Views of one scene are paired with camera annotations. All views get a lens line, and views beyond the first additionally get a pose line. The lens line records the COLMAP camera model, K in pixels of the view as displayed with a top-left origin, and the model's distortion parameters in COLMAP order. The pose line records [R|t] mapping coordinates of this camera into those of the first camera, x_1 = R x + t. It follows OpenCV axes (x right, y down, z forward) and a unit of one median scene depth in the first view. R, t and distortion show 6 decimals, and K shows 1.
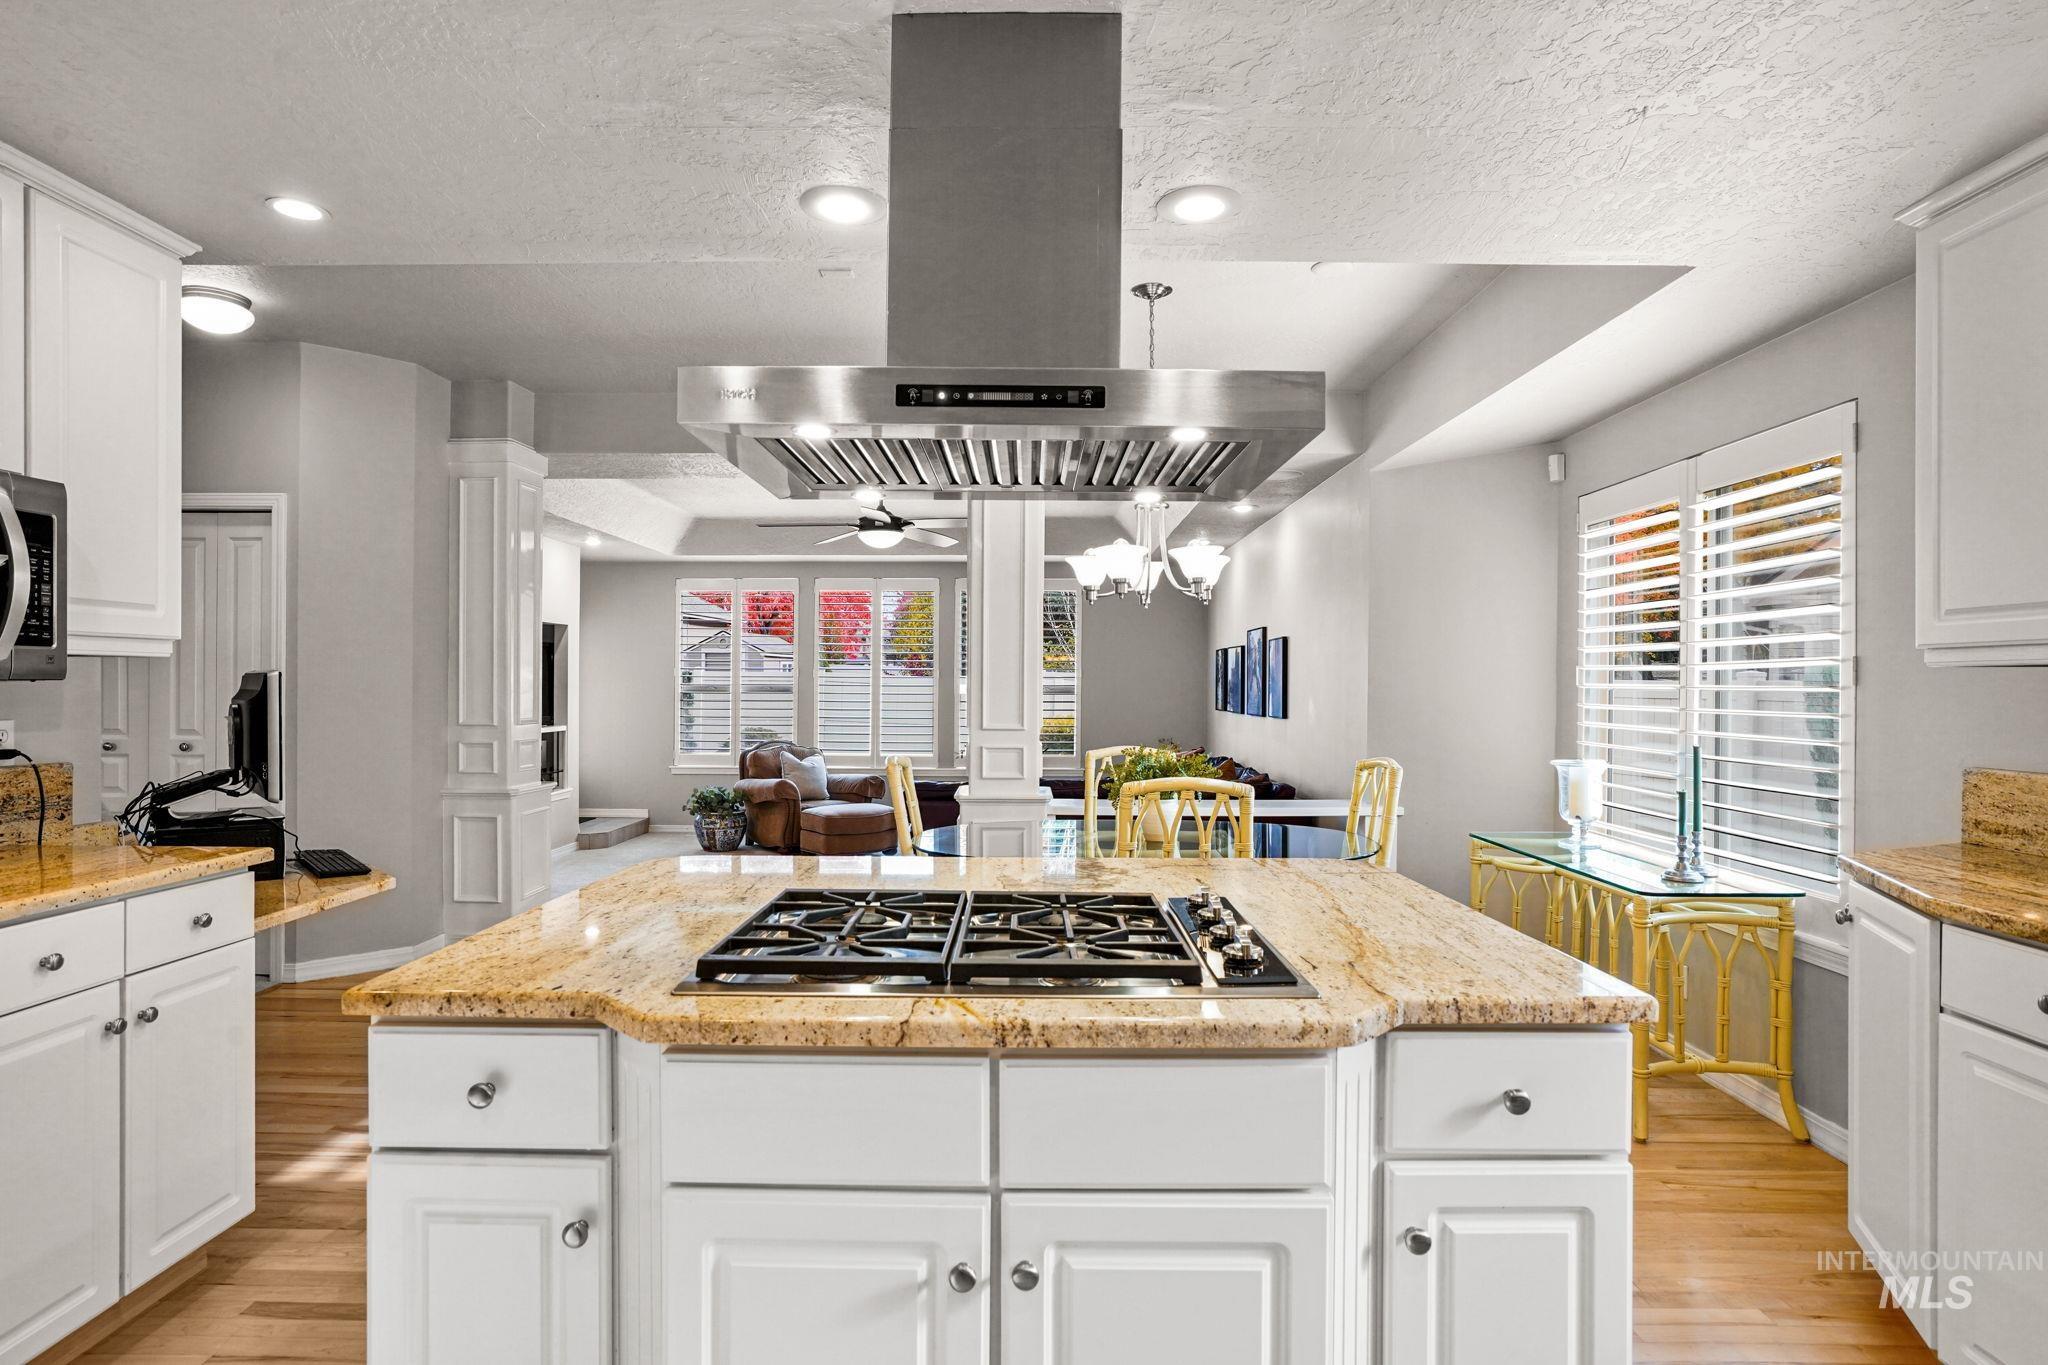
lens RADIAL K [[1041.5, 0, 1027.0], [0, 1041.5, 685.2], [0, 0, 1]] dist [-0.027649, 0.008601]
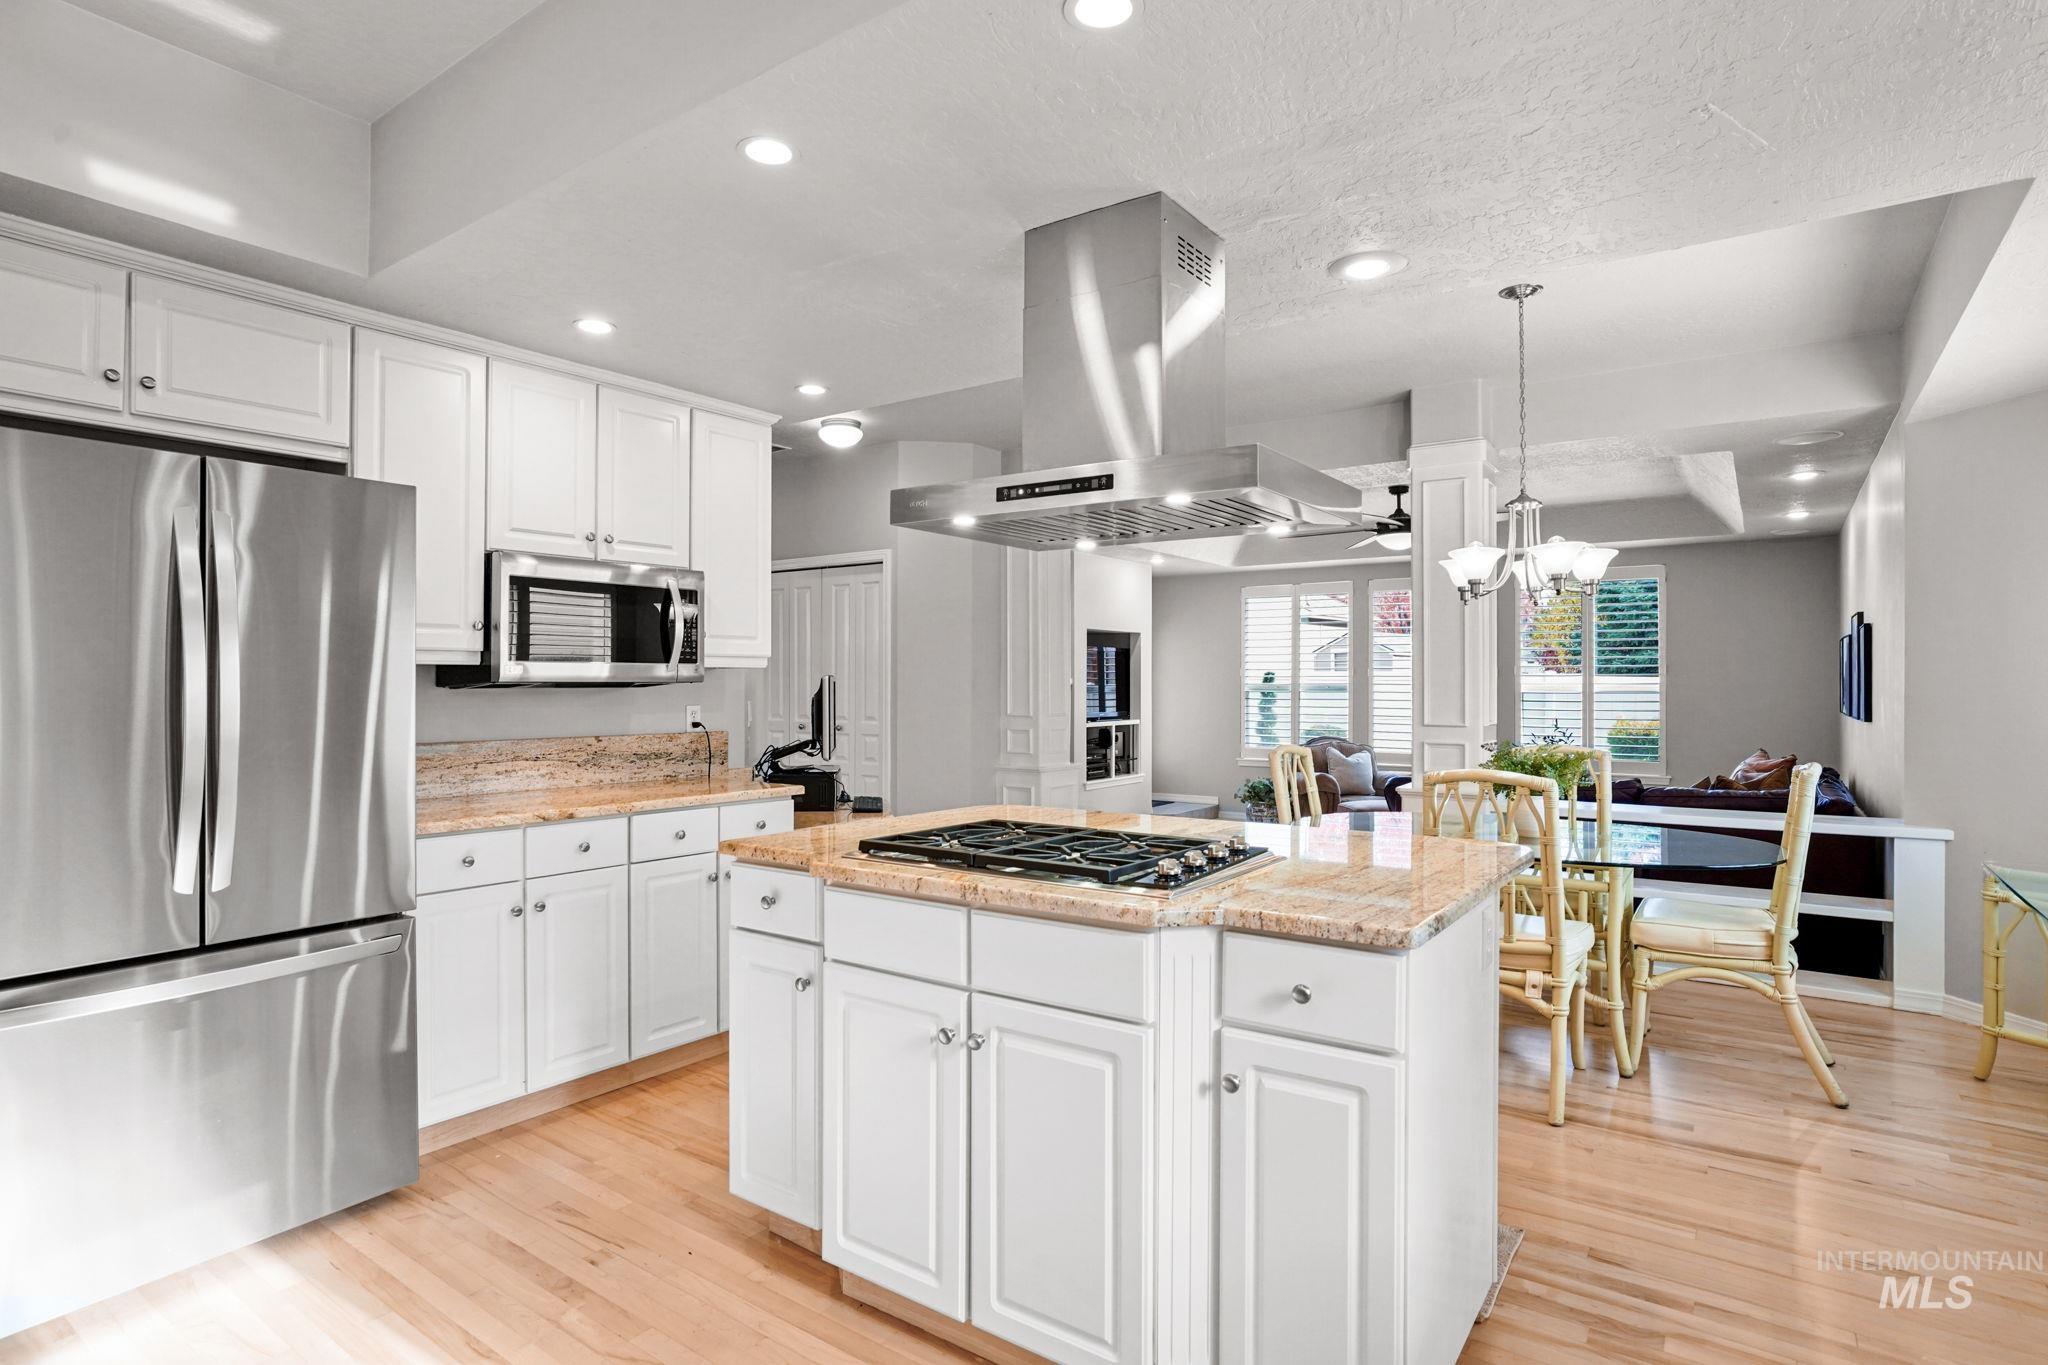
lens RADIAL K [[1041.5, 0, 1041.9], [0, 1041.5, 672.1], [0, 0, 1]] dist [-0.027649, 0.008601]
pose [[0.832975, -0.010471, -0.553212, 0.476957], [0.003607, 0.999902, -0.013495, 0.003365], [0.553299, 0.009246, 0.832931, -0.151912]]
